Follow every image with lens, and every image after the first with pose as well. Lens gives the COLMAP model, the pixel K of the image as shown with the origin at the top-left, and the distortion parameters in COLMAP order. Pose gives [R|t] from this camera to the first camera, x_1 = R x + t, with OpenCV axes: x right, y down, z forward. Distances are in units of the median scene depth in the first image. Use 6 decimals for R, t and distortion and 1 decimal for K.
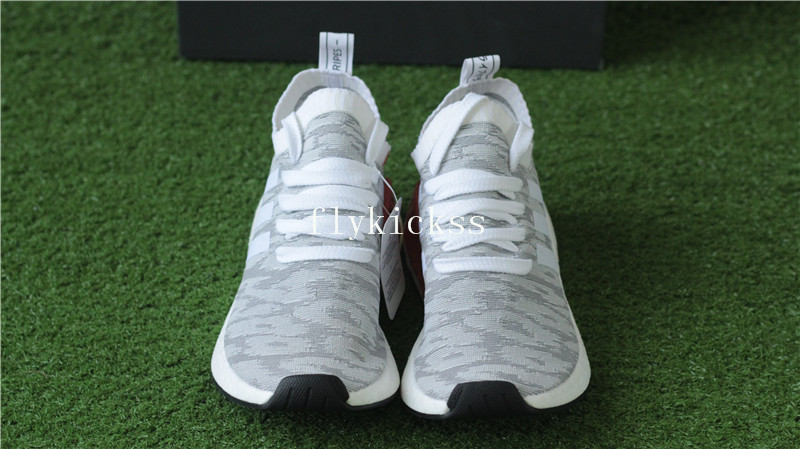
lens RADIAL K [[1906.8, 0, 399.9], [0, 1906.8, 224.0], [0, 0, 1]] dist [-0.099047, 0.000000]
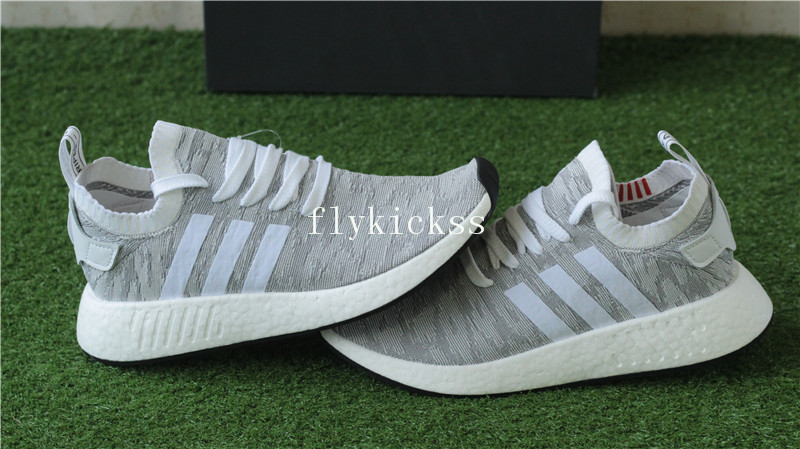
lens RADIAL K [[1906.8, 0, 394.2], [0, 1906.8, 238.0], [0, 0, 1]] dist [-0.099047, 0.000000]
pose [[0.999909, -0.009414, 0.009684, -0.022041], [0.010109, 0.997171, -0.074481, 0.084745], [-0.008955, 0.074572, 0.997175, -0.082514]]
